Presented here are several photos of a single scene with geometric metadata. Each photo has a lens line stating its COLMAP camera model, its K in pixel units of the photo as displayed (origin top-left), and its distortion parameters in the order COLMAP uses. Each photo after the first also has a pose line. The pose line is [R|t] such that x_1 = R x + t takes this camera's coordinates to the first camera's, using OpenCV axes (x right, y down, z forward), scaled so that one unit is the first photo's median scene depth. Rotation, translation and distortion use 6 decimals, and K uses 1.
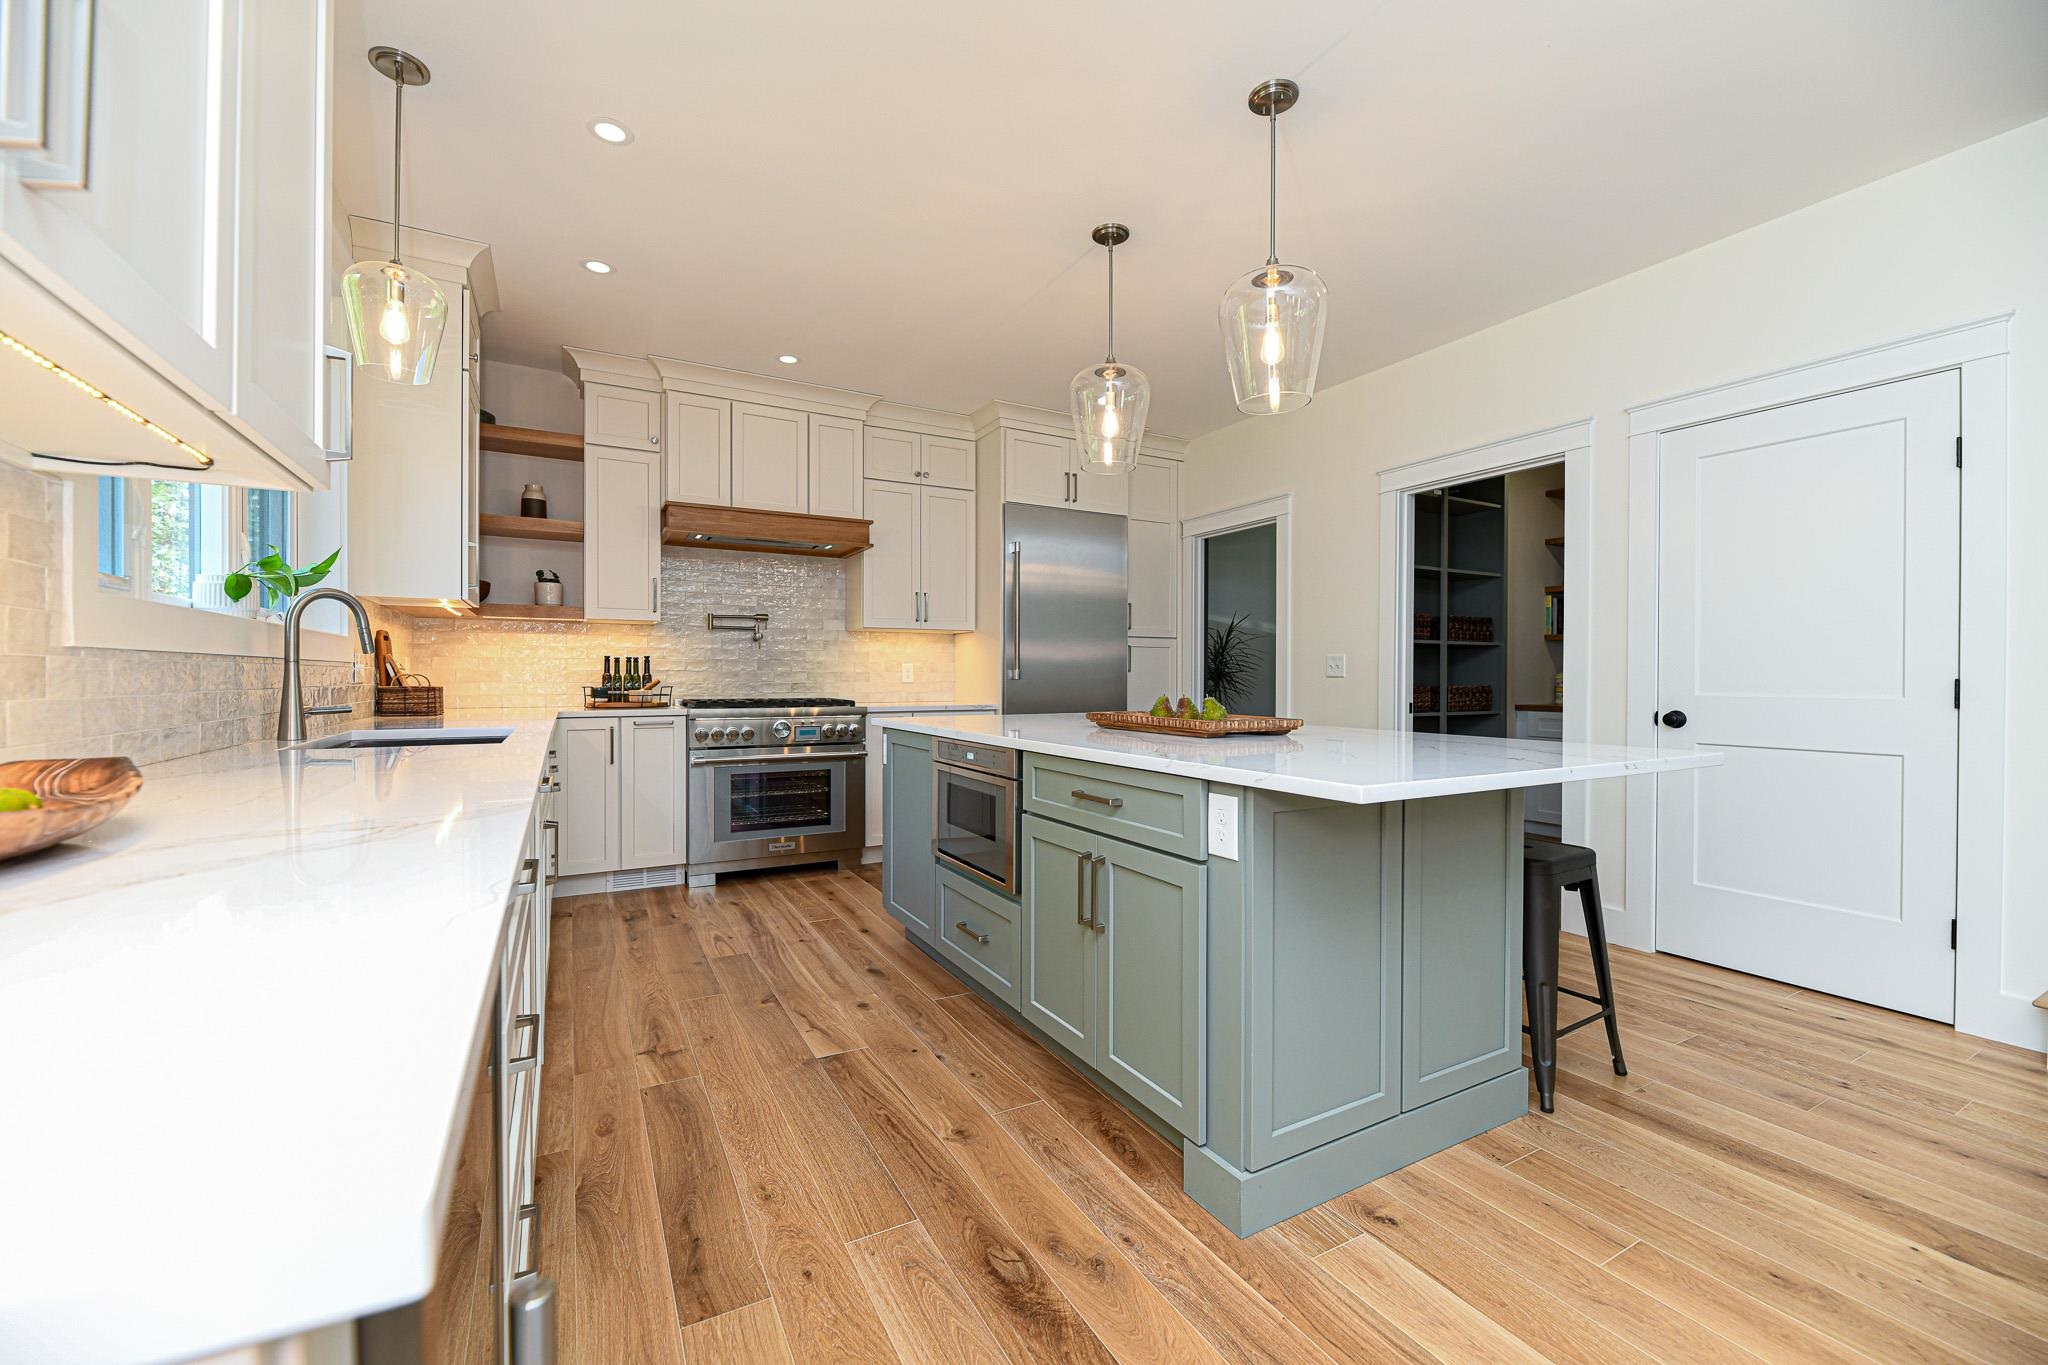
lens RADIAL K [[829.3, 0, 1024.7], [0, 829.3, 679.7], [0, 0, 1]] dist [-0.000715, -0.000462]
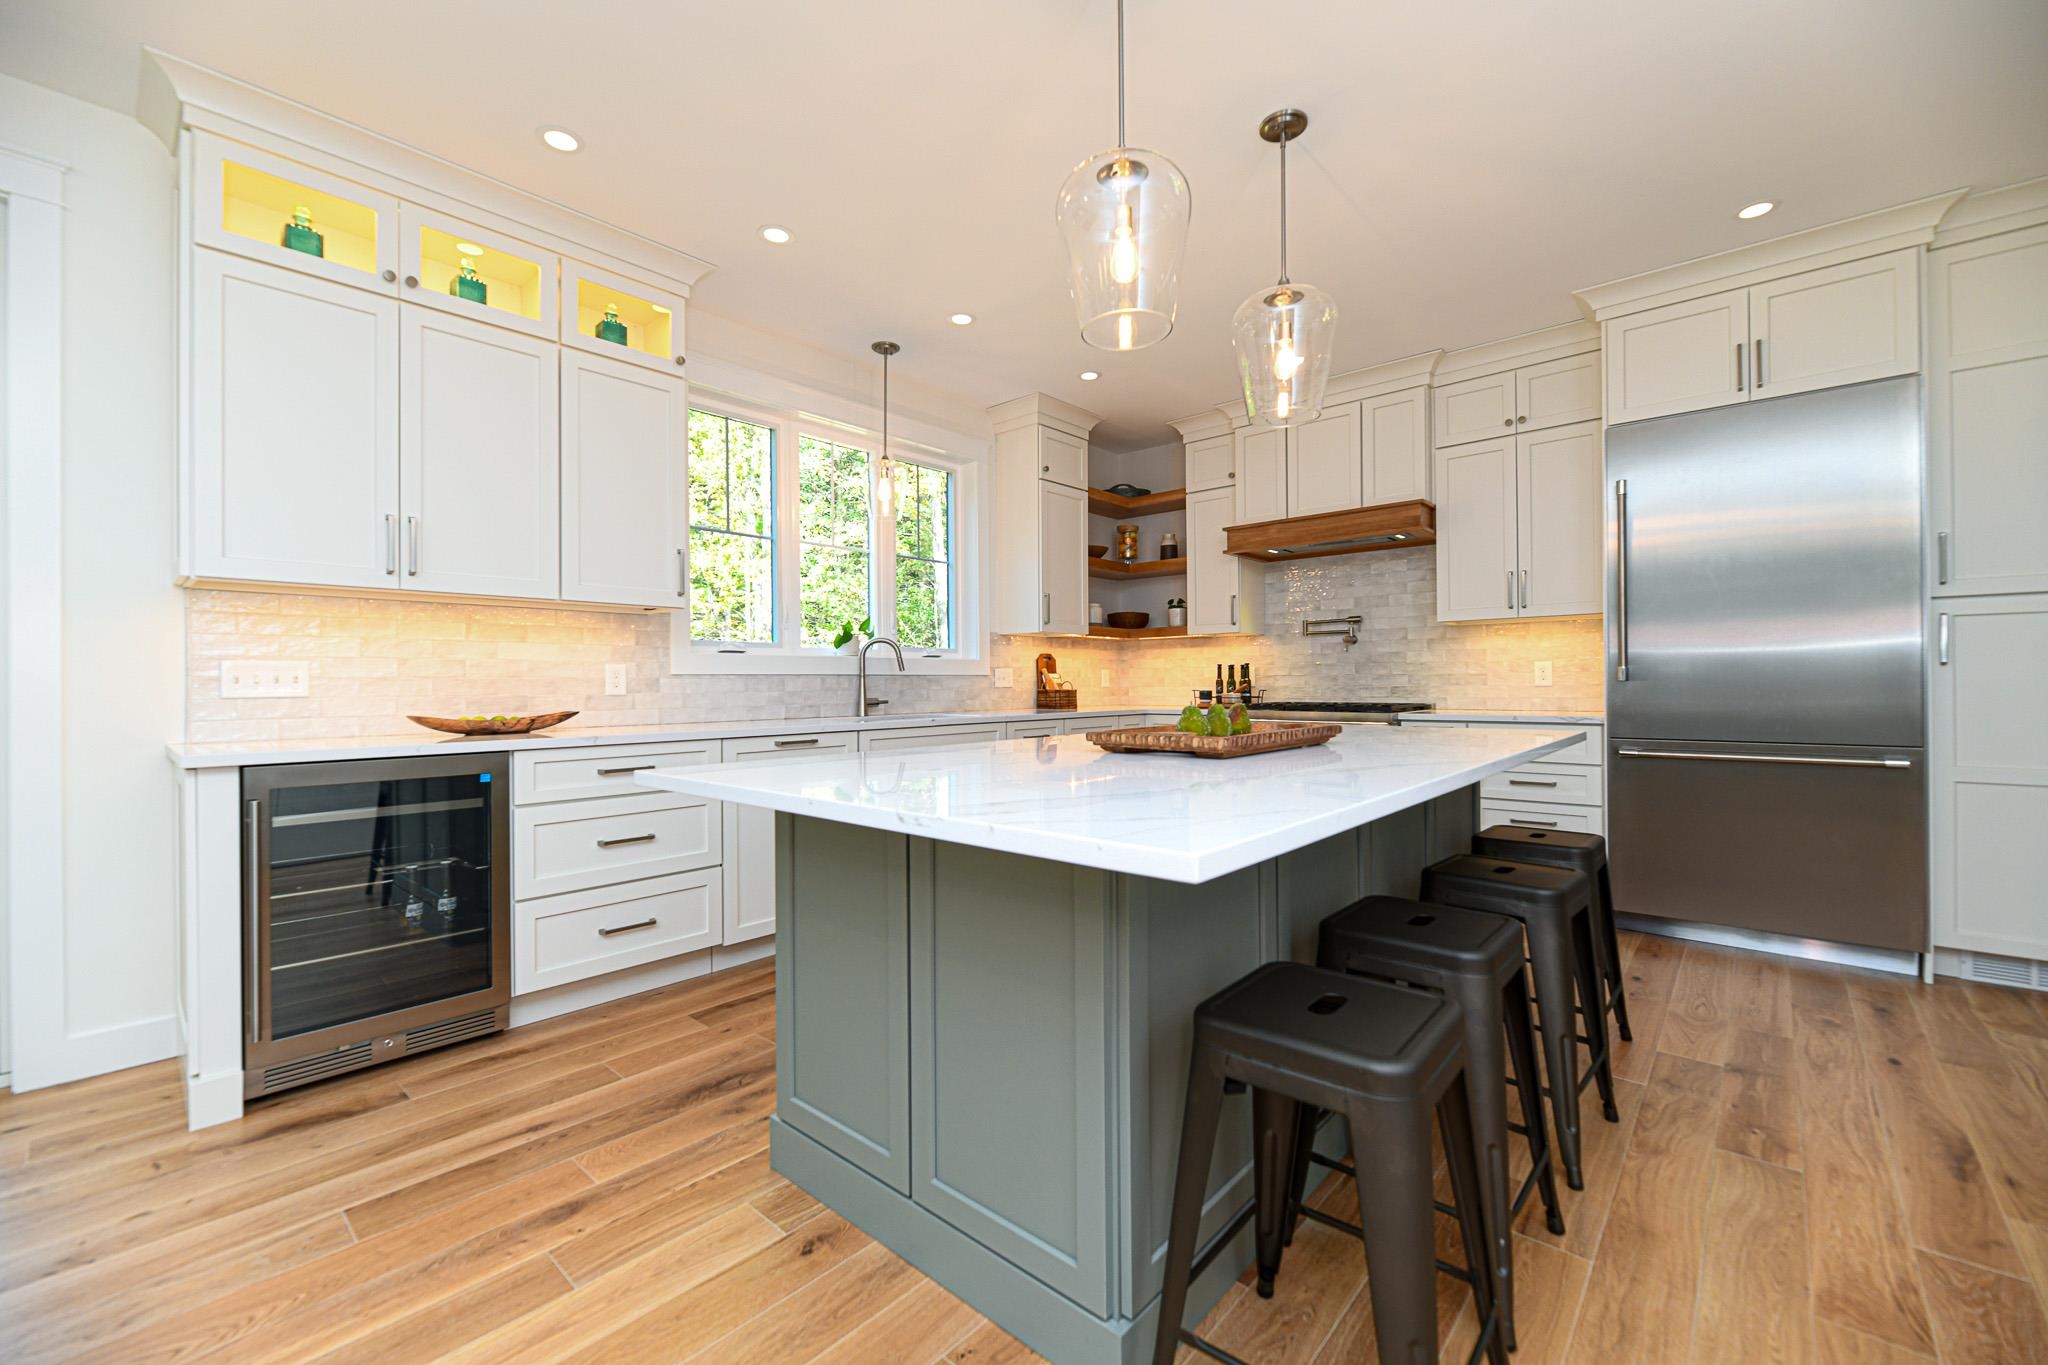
lens RADIAL K [[829.3, 0, 1025.5], [0, 829.3, 681.8], [0, 0, 1]] dist [-0.000715, -0.000462]
pose [[0.329722, -0.006843, -0.944053, 0.555351], [0.005833, 0.999969, -0.005211, 0.001309], [0.944060, -0.003788, 0.329752, 0.358939]]
